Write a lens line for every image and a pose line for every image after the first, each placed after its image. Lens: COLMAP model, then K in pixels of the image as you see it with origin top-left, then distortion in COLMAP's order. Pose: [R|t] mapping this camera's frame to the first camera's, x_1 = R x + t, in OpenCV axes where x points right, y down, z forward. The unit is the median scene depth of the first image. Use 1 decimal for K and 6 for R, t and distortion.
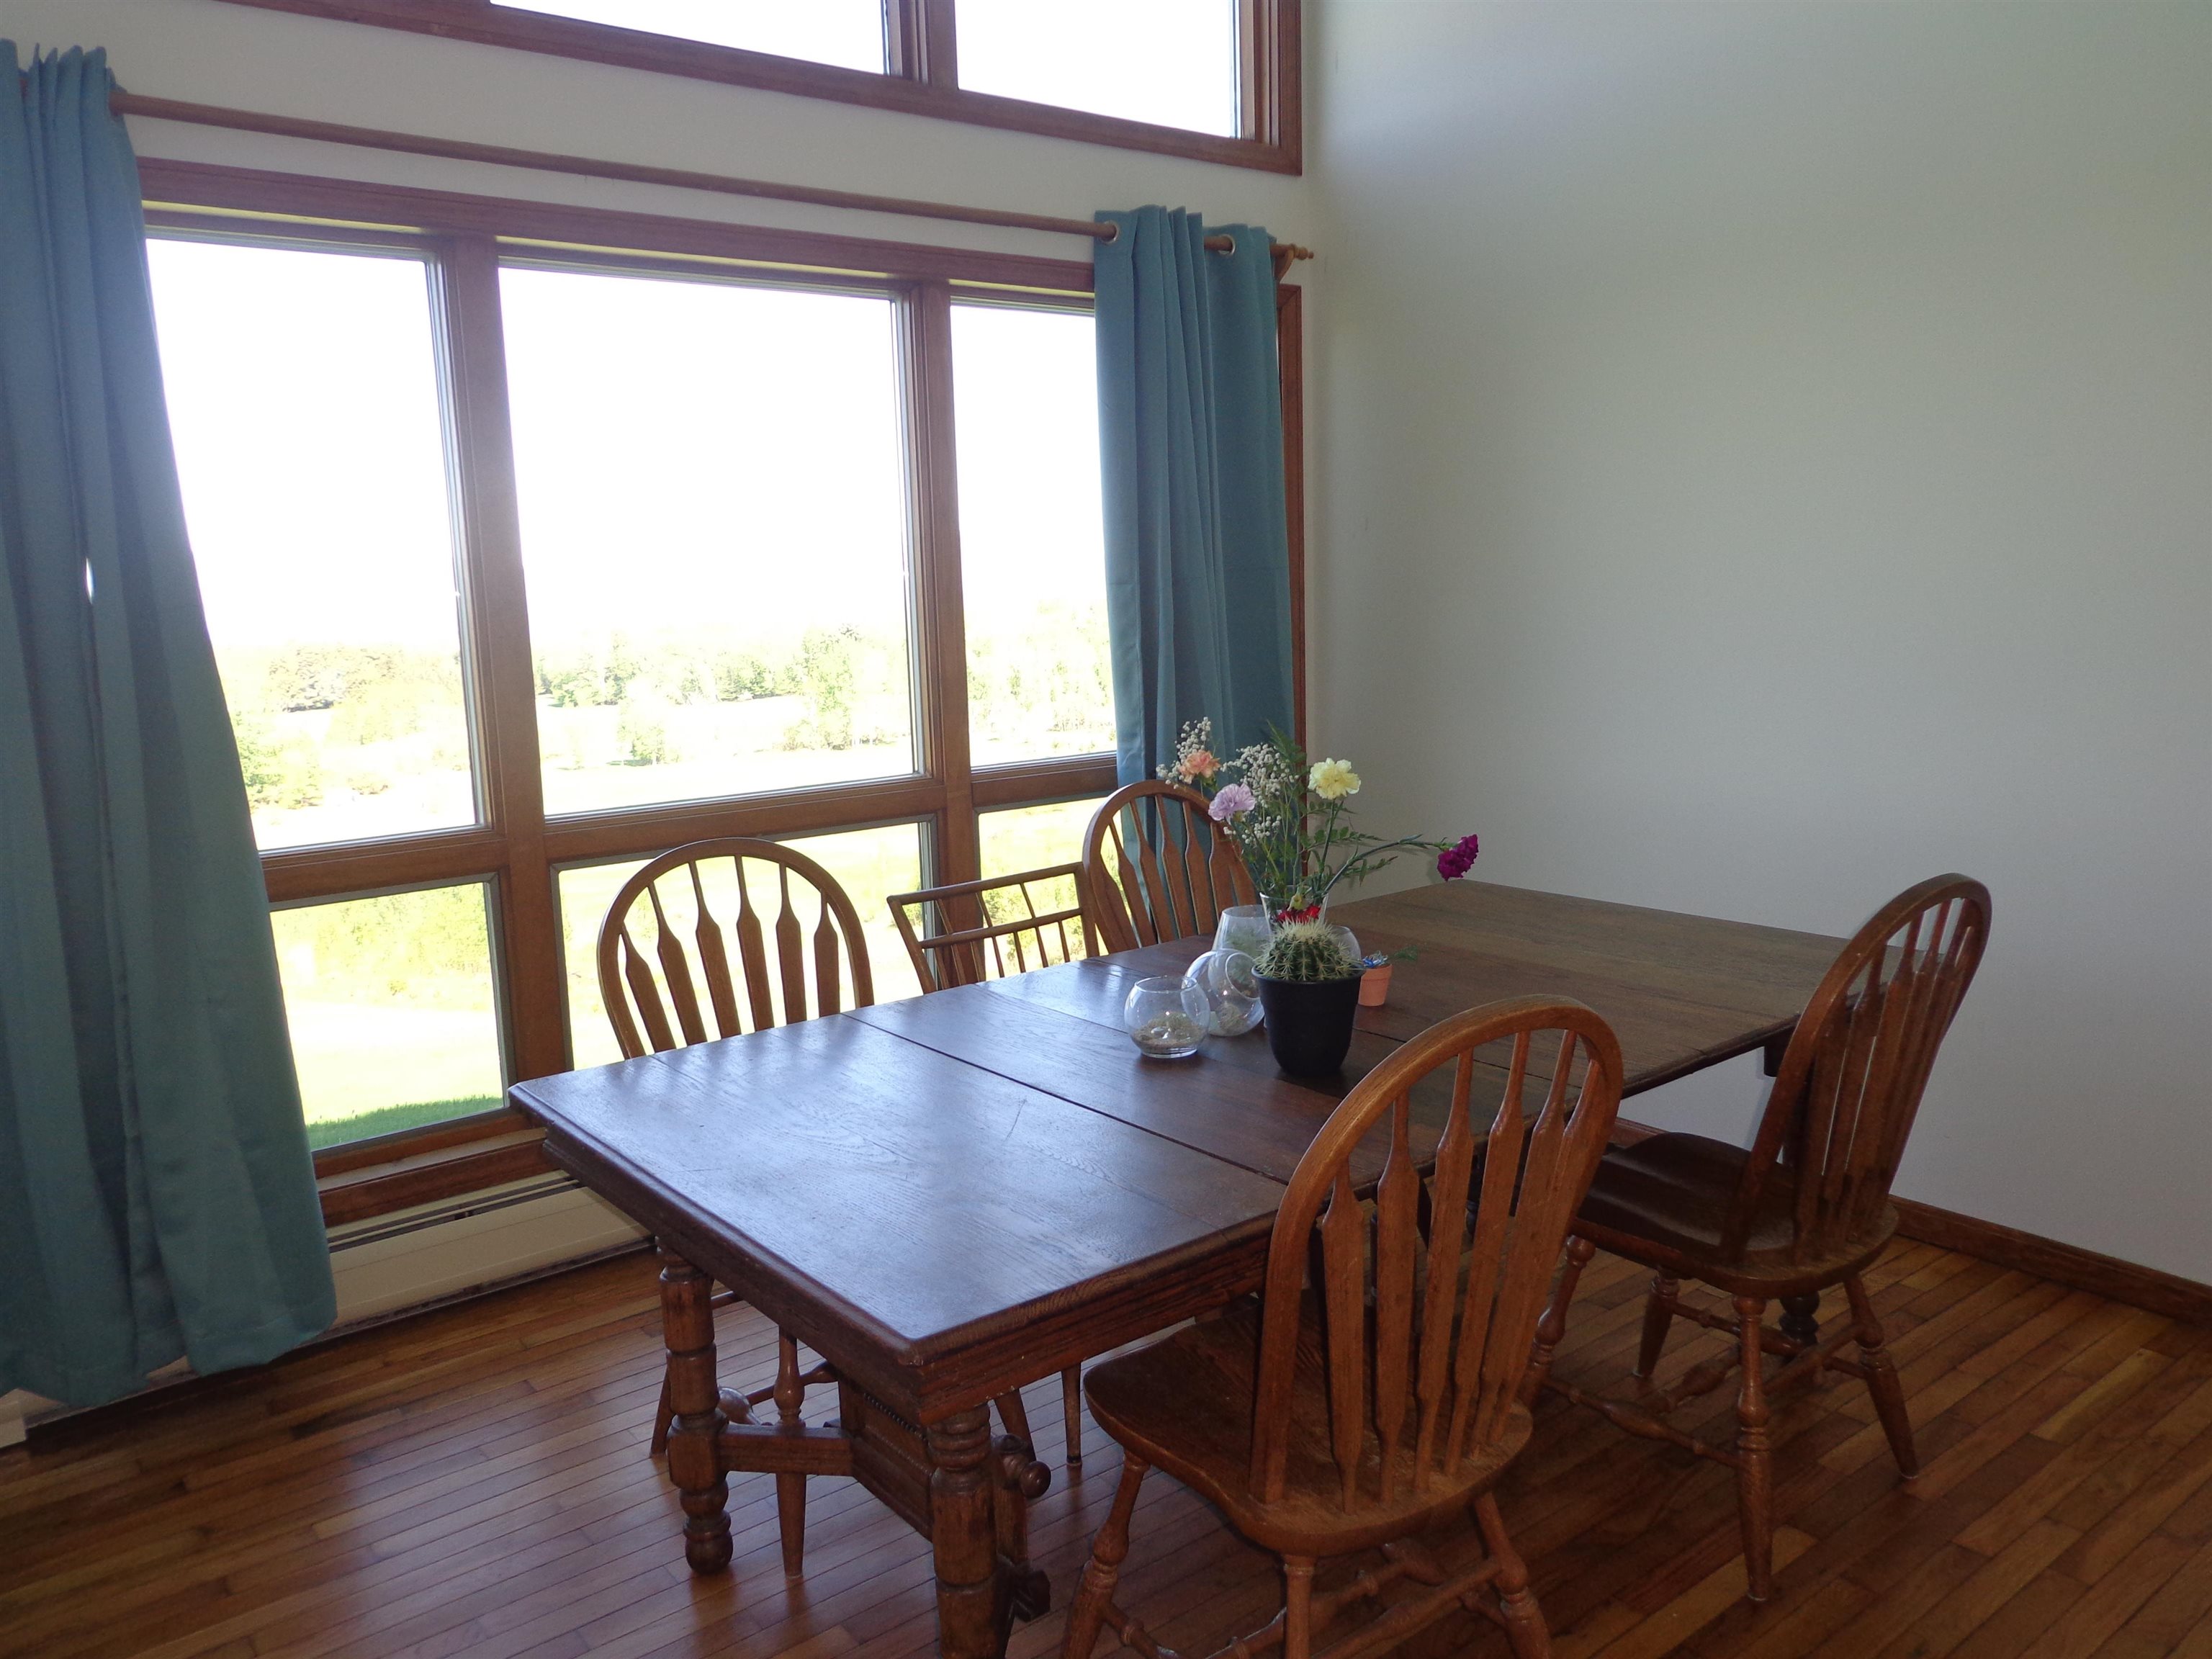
lens RADIAL K [[1628.4, 0, 1055.1], [0, 1628.4, 831.6], [0, 0, 1]] dist [0.075615, 0.001900]
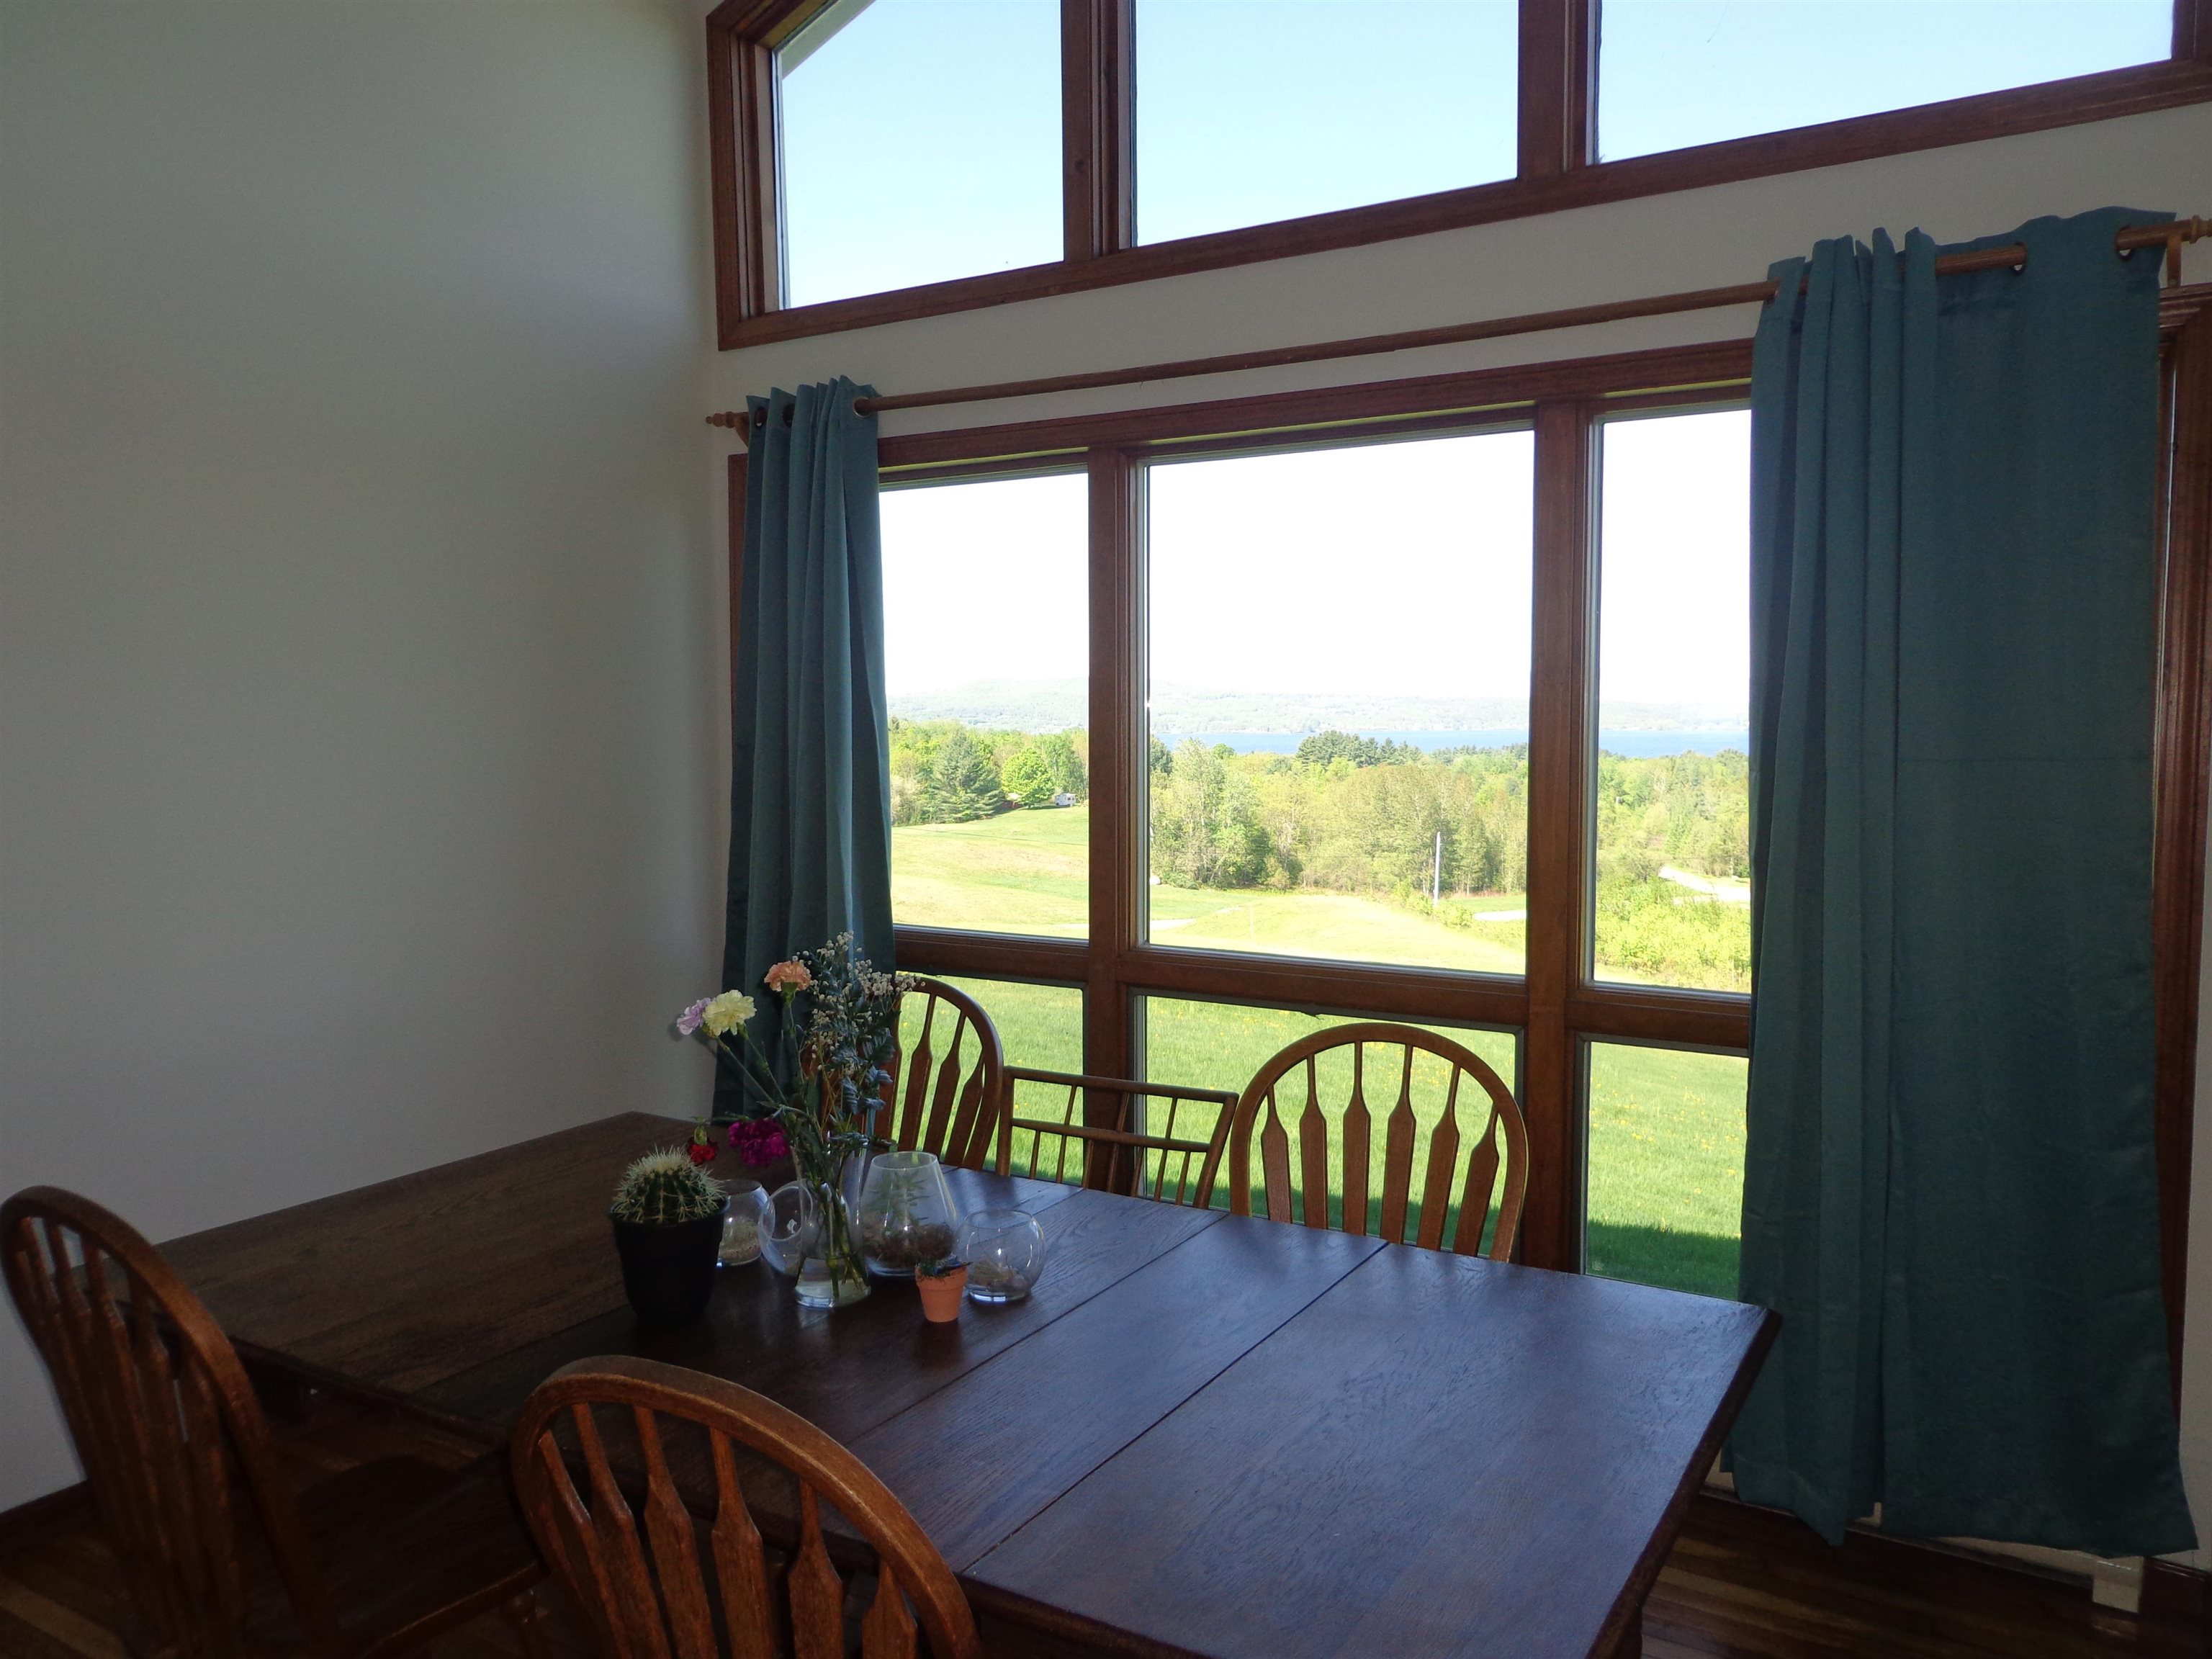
lens RADIAL K [[1628.4, 0, 1055.1], [0, 1628.4, 831.6], [0, 0, 1]] dist [0.075615, 0.001900]
pose [[0.352732, 0.102335, -0.930112, 0.684668], [-0.176971, 0.983358, 0.041080, -0.120284], [0.918837, 0.150112, 0.364972, 0.537768]]
